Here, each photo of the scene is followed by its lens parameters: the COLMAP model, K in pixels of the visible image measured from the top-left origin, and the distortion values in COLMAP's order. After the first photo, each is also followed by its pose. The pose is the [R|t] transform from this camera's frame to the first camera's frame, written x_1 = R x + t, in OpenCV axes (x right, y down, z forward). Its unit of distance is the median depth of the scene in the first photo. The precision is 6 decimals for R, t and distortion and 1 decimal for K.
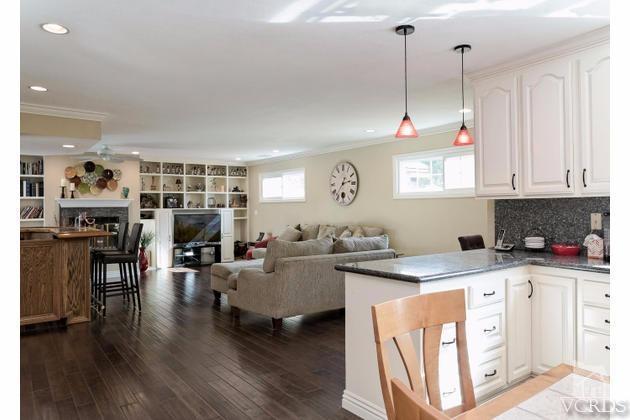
lens RADIAL K [[407.0, 0, 315.9], [0, 407.0, 209.5], [0, 0, 1]] dist [-0.006040, -0.001971]
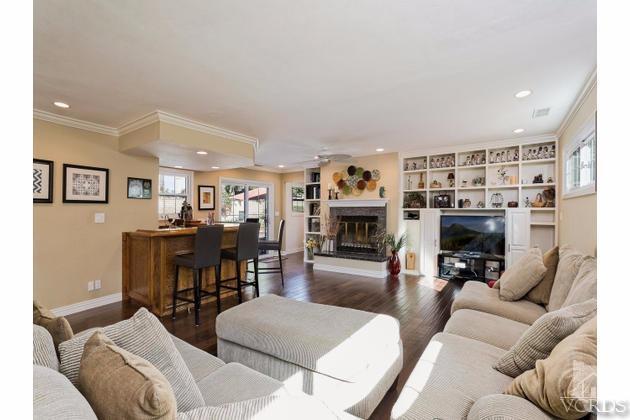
lens RADIAL K [[285.9, 0, 314.6], [0, 285.9, 210.1], [0, 0, 1]] dist [0.014424, 0.000215]
pose [[0.325870, 0.013606, -0.945317, 0.132253], [-0.001653, 0.999903, 0.013822, -0.006651], [0.945413, -0.002942, 0.325861, 0.571307]]
